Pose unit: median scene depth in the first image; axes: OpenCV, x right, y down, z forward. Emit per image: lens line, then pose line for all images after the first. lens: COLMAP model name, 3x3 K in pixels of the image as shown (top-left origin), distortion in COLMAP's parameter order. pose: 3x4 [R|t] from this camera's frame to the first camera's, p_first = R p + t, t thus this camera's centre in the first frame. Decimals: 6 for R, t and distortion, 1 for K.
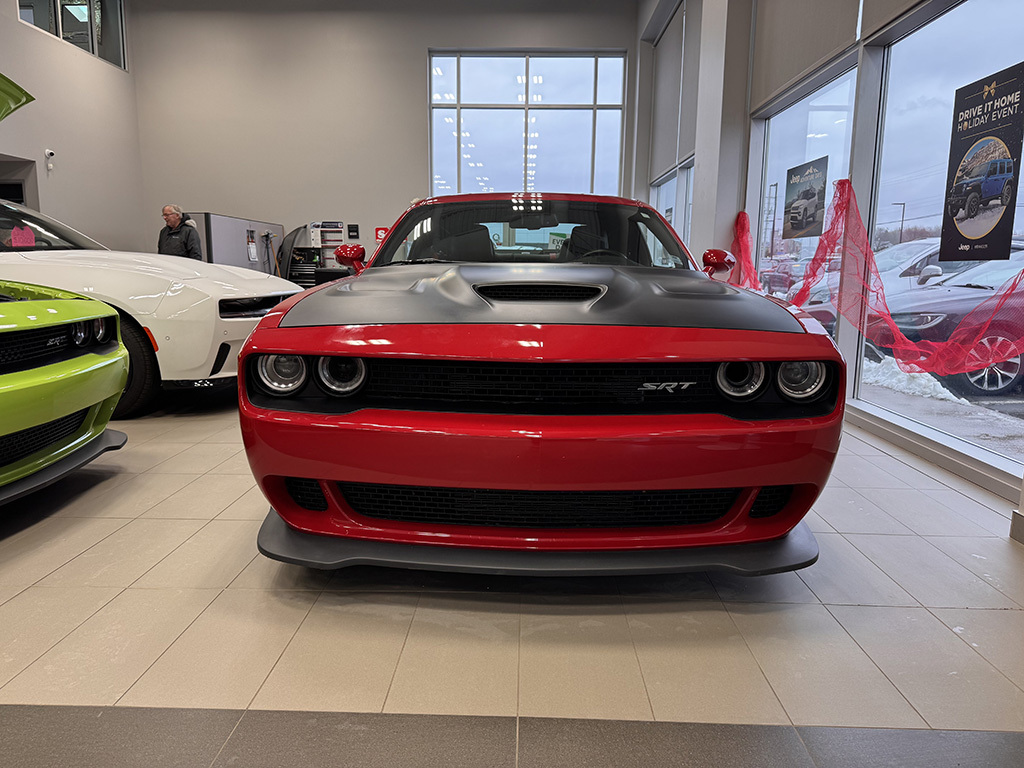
lens RADIAL K [[723.5, 0, 512.0], [0, 723.5, 384.0], [0, 0, 1]] dist [0.062723, -0.072772]
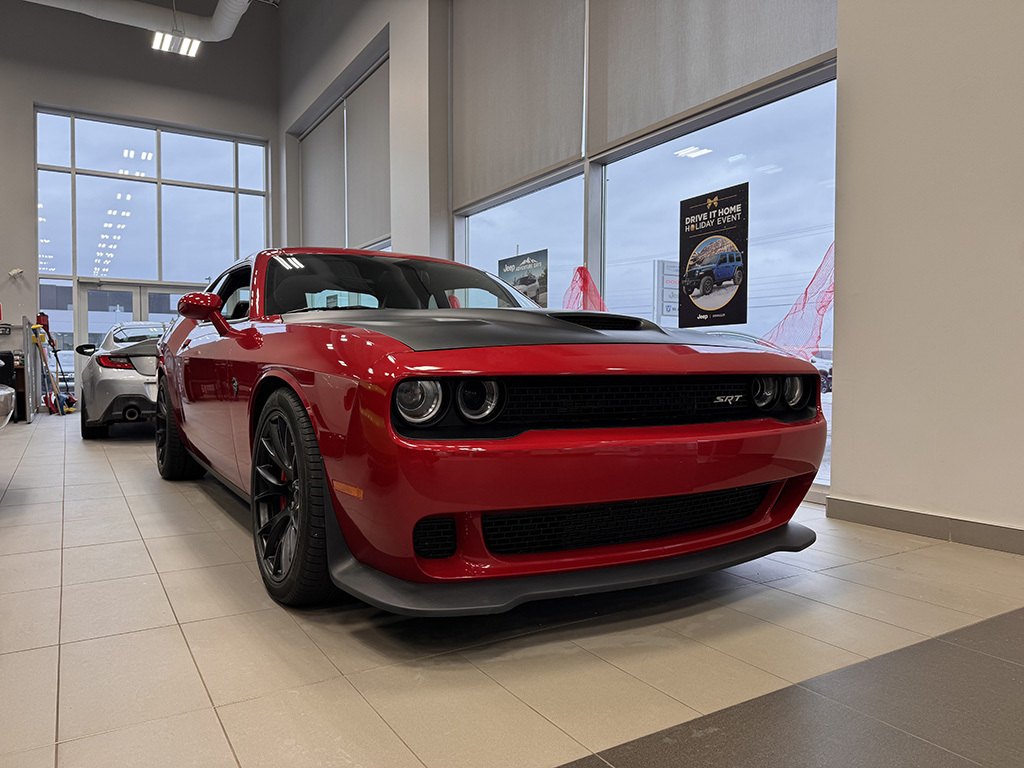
lens RADIAL K [[723.5, 0, 512.0], [0, 723.5, 384.0], [0, 0, 1]] dist [0.062723, -0.072772]
pose [[0.842851, -0.025097, 0.537562, -0.392989], [0.095587, 0.990010, -0.103652, 0.037205], [-0.529590, 0.138747, 0.836829, 0.108707]]
